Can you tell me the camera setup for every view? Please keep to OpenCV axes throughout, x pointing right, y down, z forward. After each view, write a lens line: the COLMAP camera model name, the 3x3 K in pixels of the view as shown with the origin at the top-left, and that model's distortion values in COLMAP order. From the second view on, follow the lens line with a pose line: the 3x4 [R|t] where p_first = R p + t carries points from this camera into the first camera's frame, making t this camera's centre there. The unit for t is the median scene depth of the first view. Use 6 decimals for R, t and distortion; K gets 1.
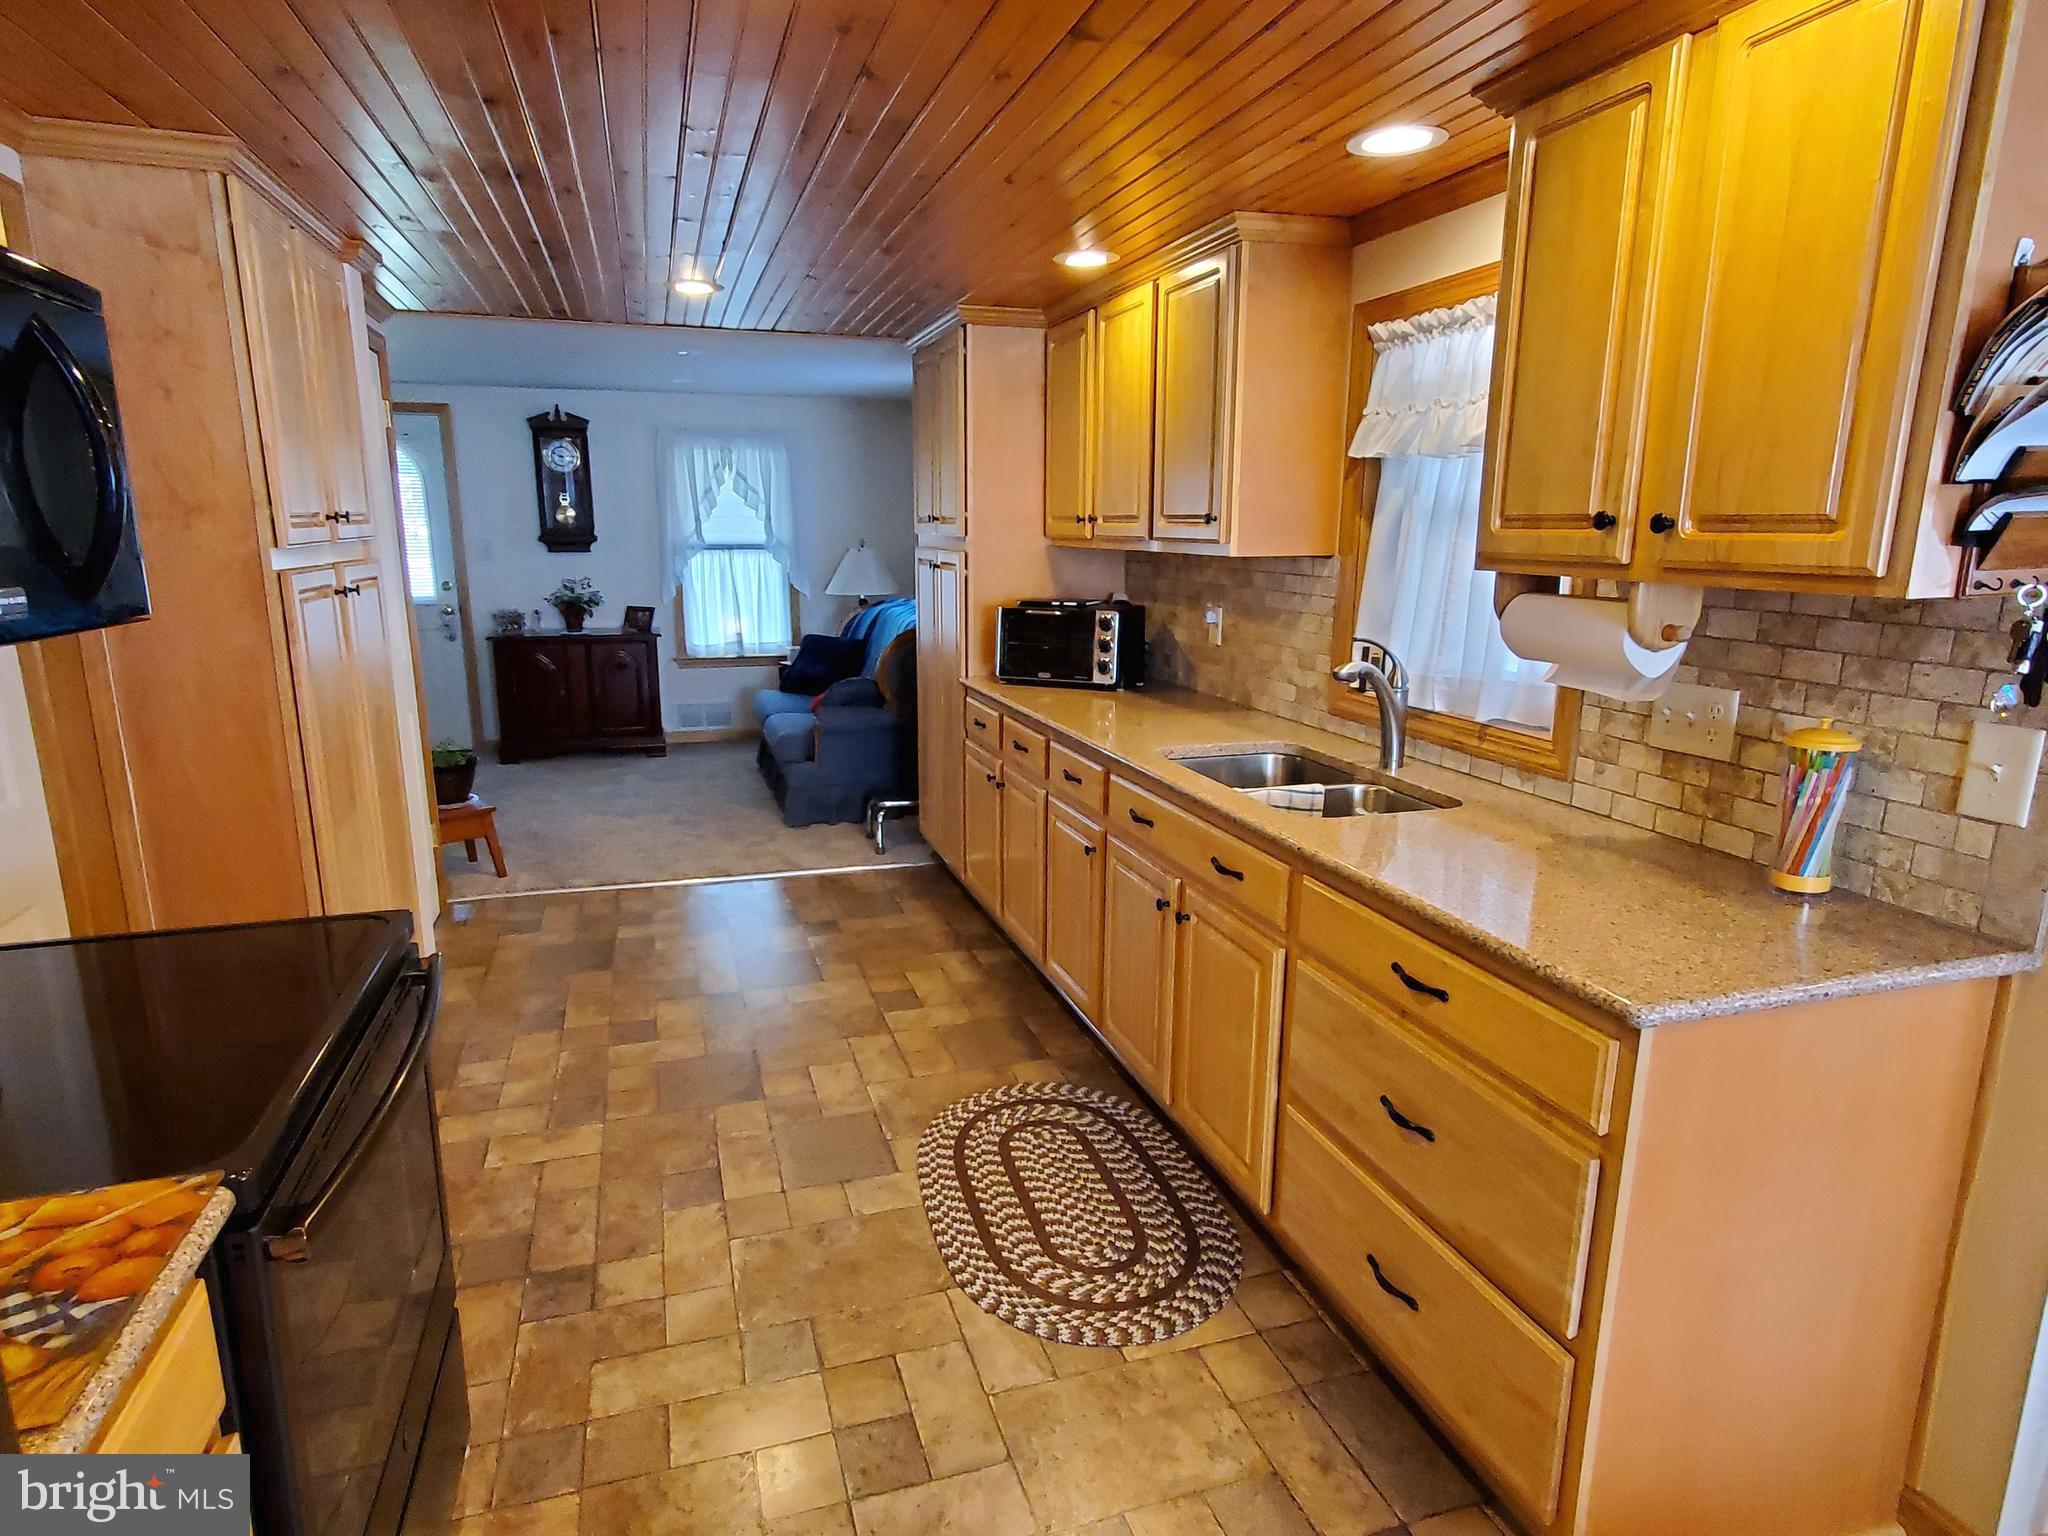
lens RADIAL K [[1155.2, 0, 1008.4], [0, 1155.2, 787.5], [0, 0, 1]] dist [0.003707, 0.002054]
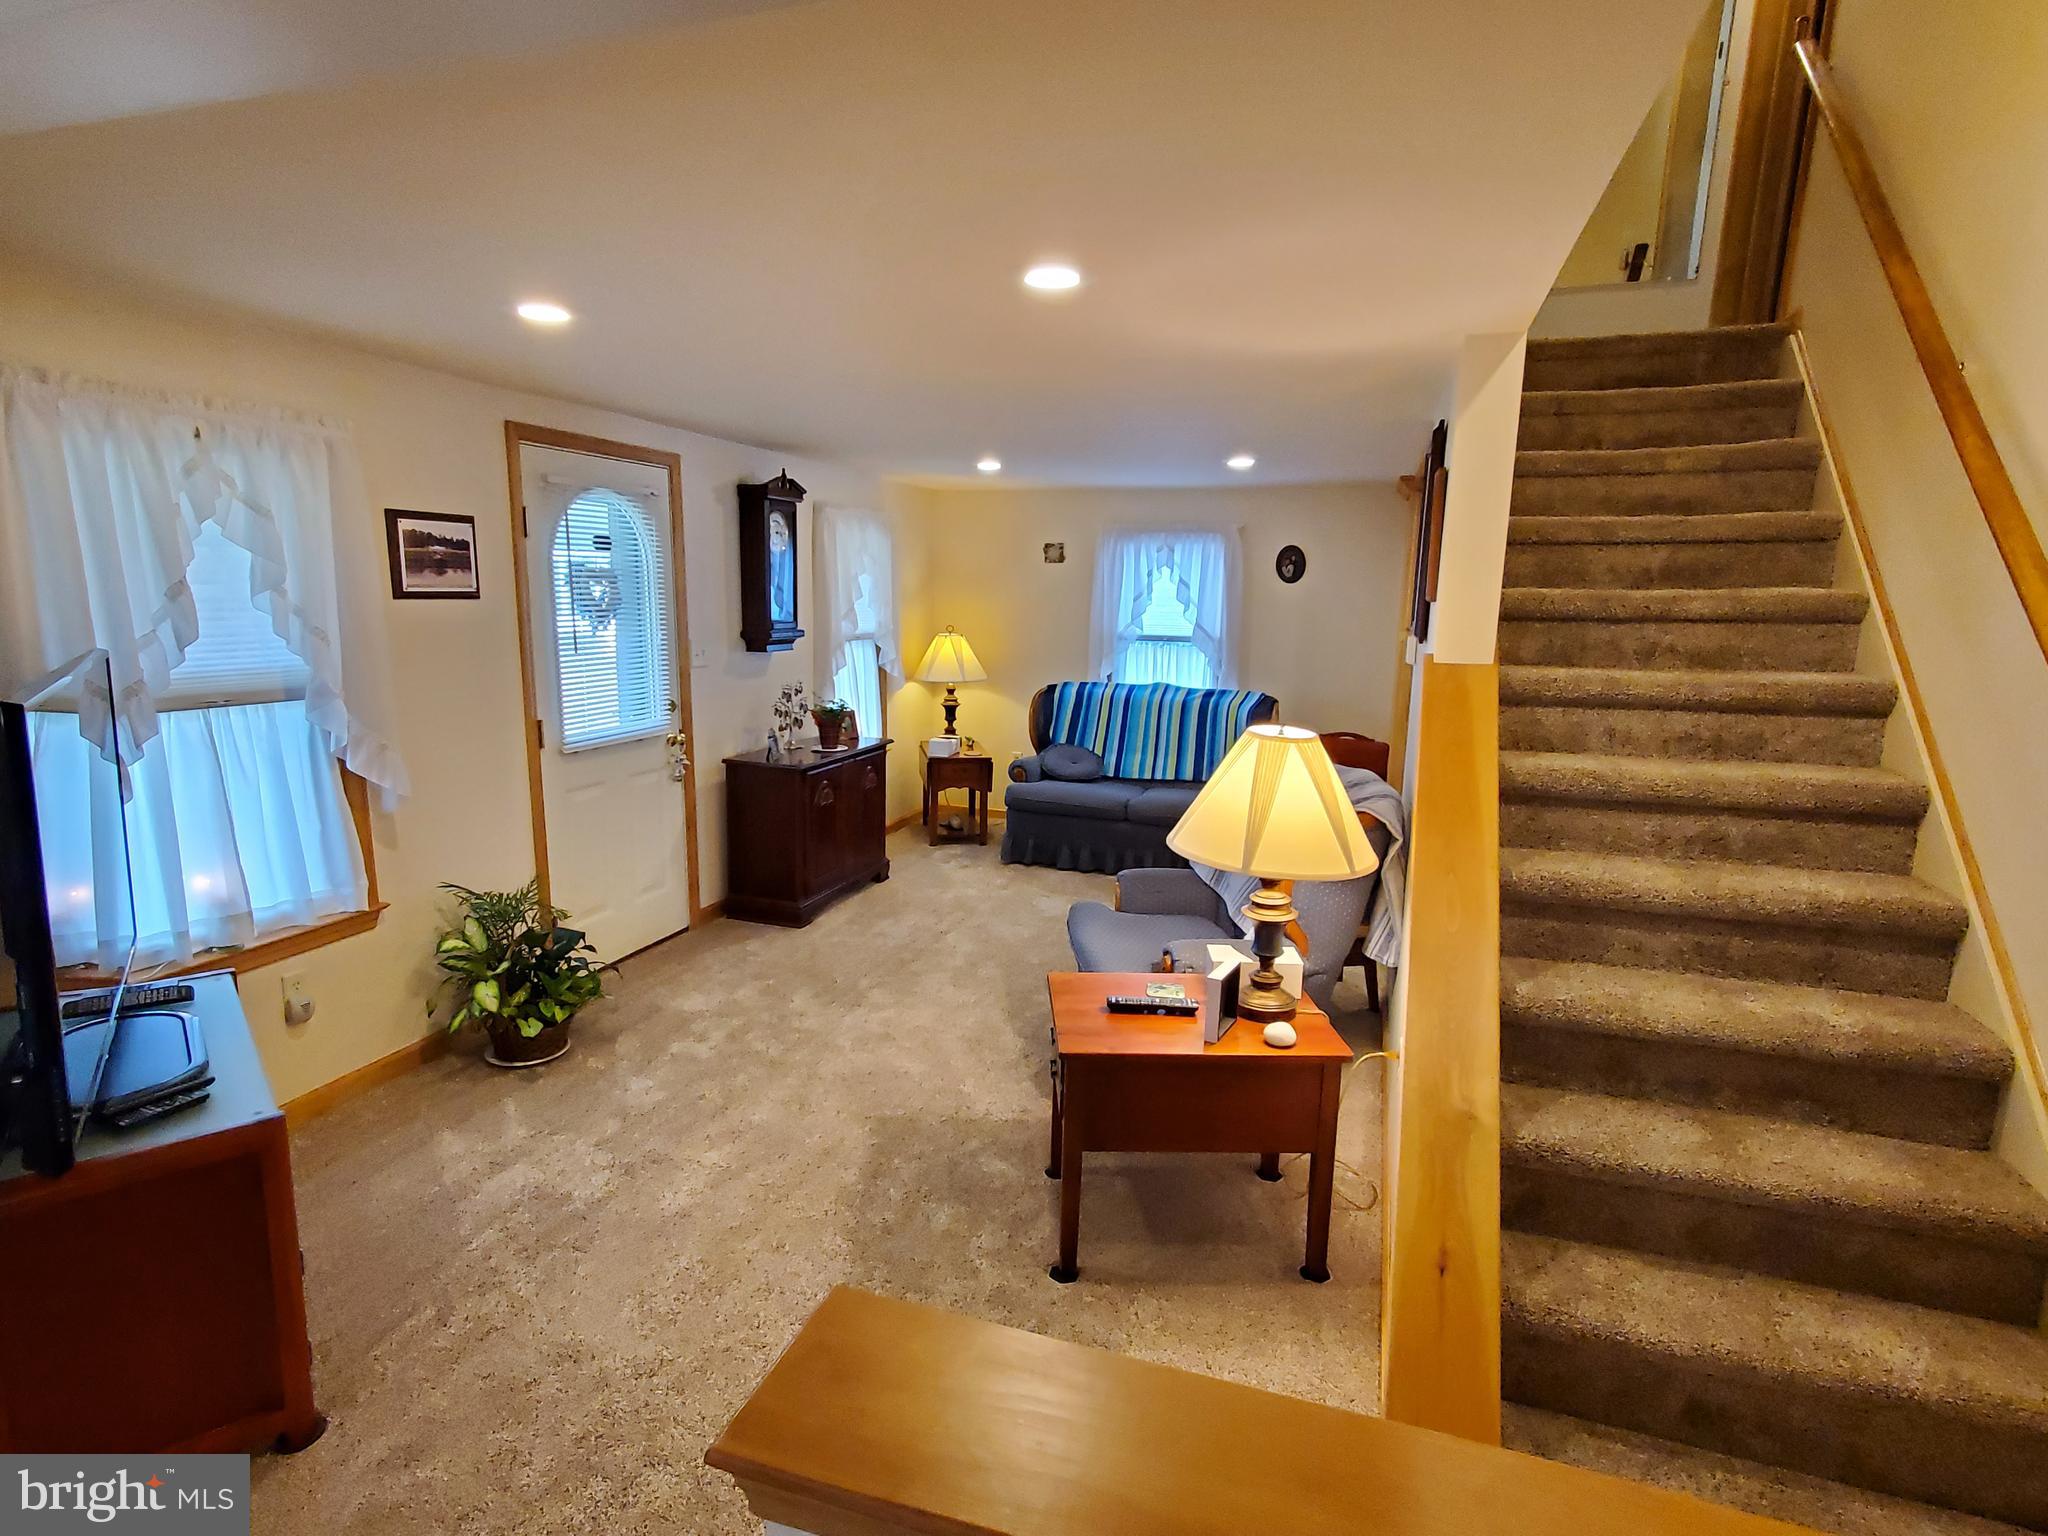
lens RADIAL K [[1048.8, 0, 1003.3], [0, 1048.8, 785.3], [0, 0, 1]] dist [-0.008837, 0.011436]
pose [[0.589180, -0.140301, 0.795727, -0.884639], [0.172659, 0.983924, 0.045642, -0.119557], [-0.789339, 0.110498, 0.603933, 0.453069]]
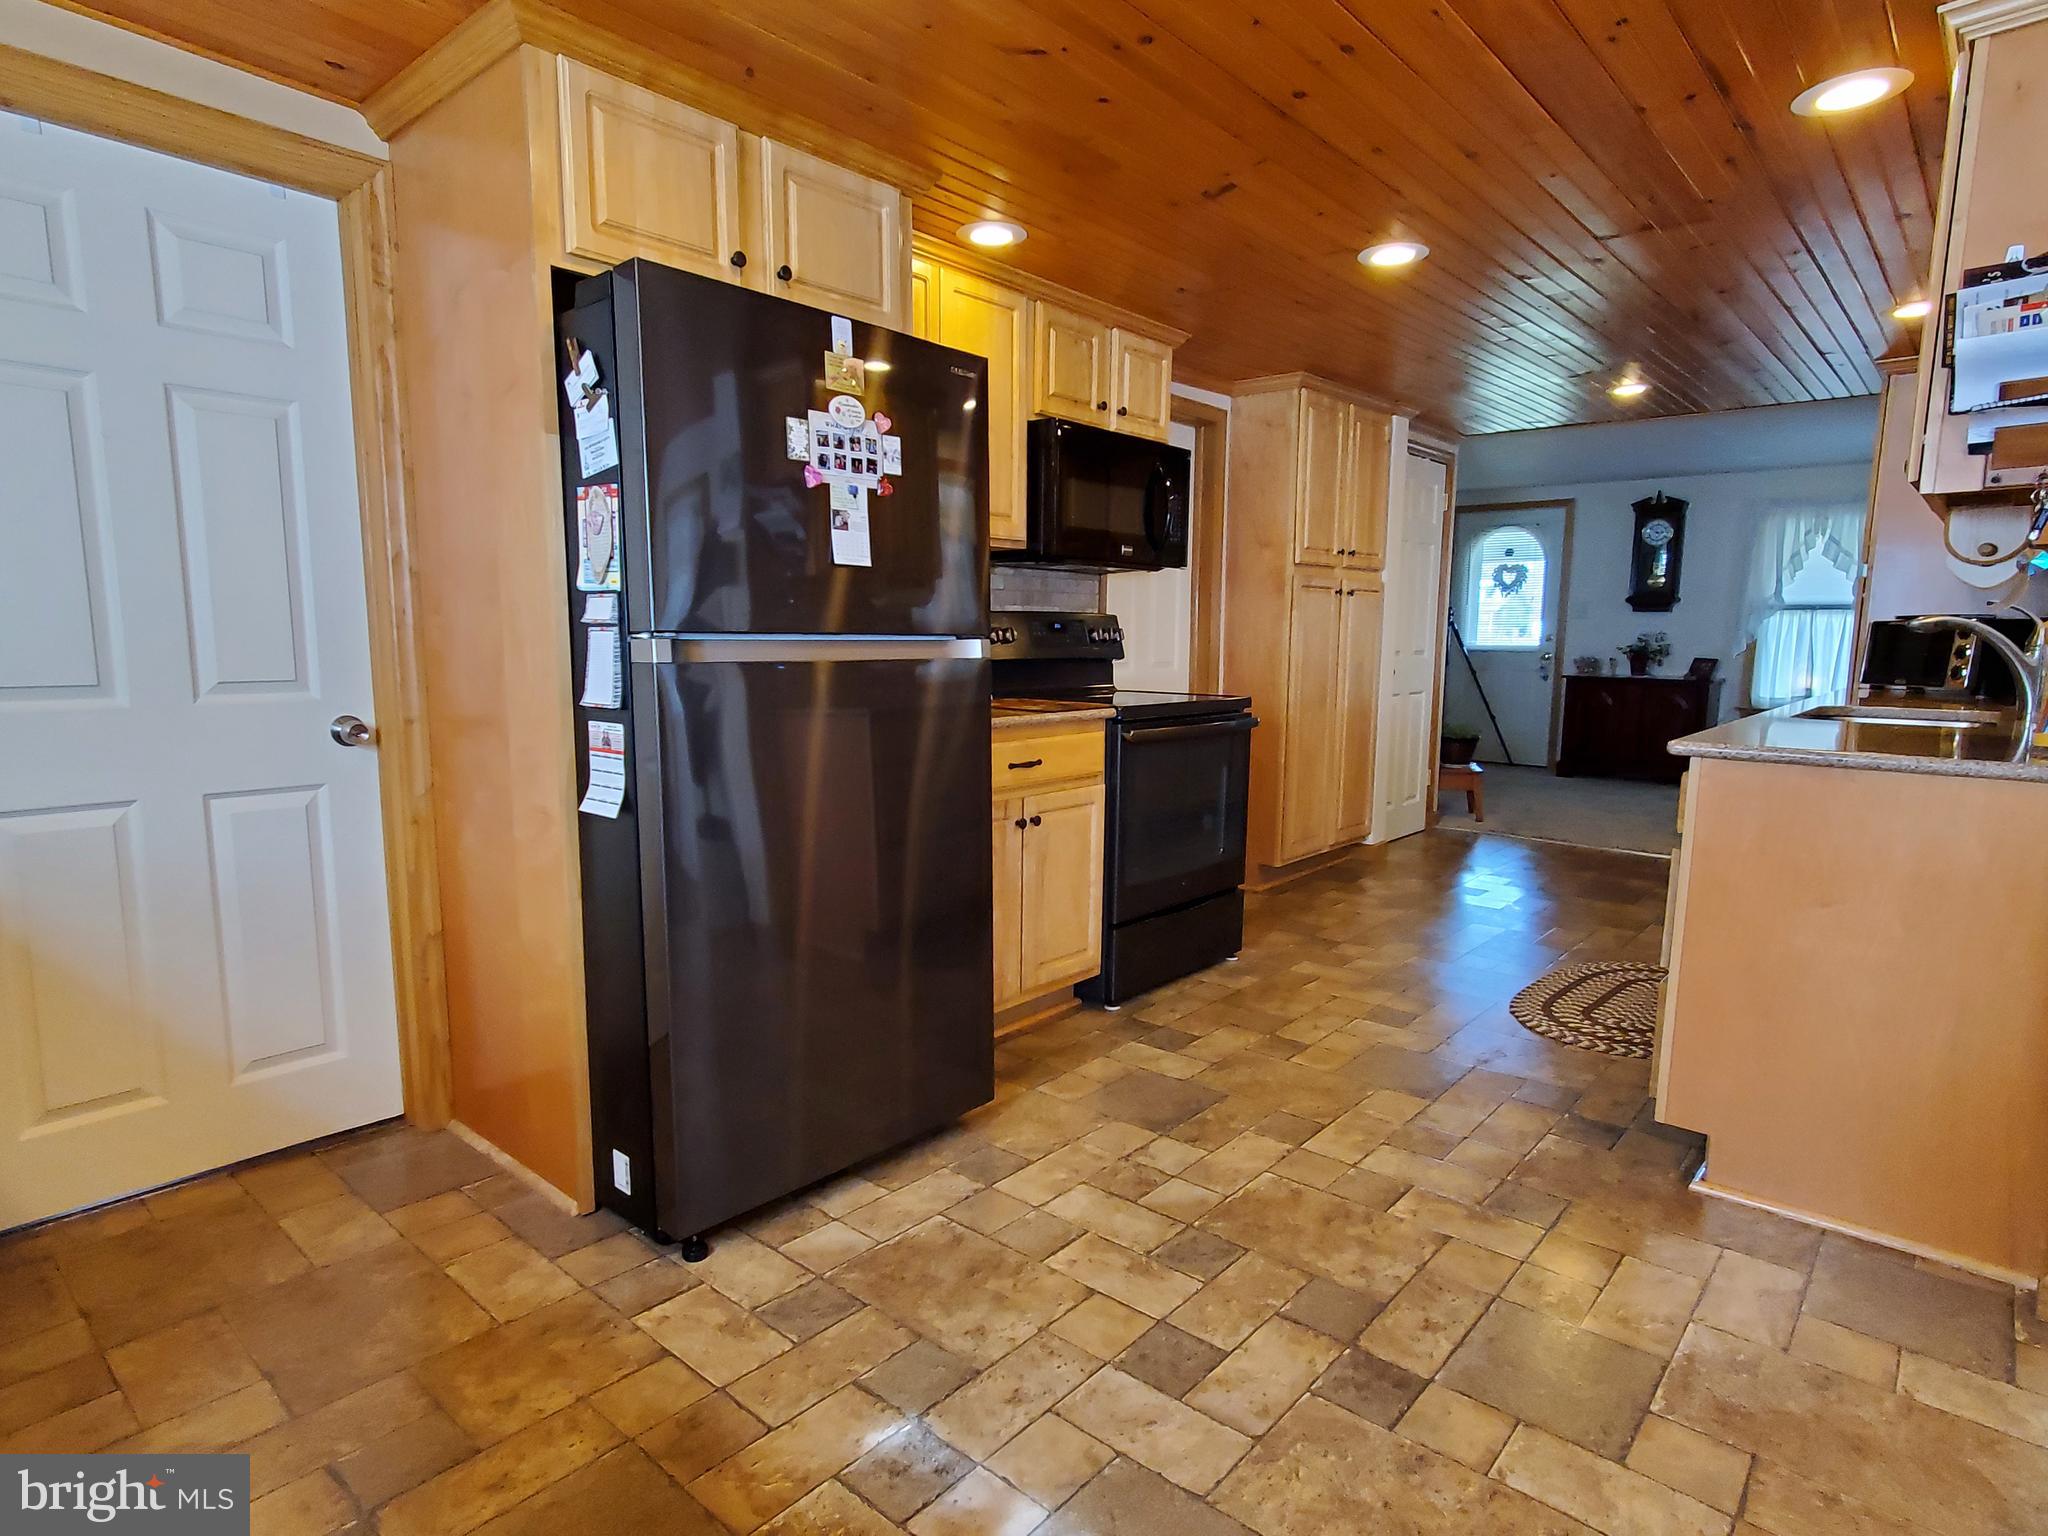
lens RADIAL K [[1121.0, 0, 1021.6], [0, 1121.0, 781.9], [0, 0, 1]] dist [0.002817, 0.000376]
pose [[0.524523, 0.118290, -0.843139, 0.278806], [-0.196962, 0.980296, 0.015001, 0.080038], [0.828301, 0.158198, 0.537486, -0.134314]]
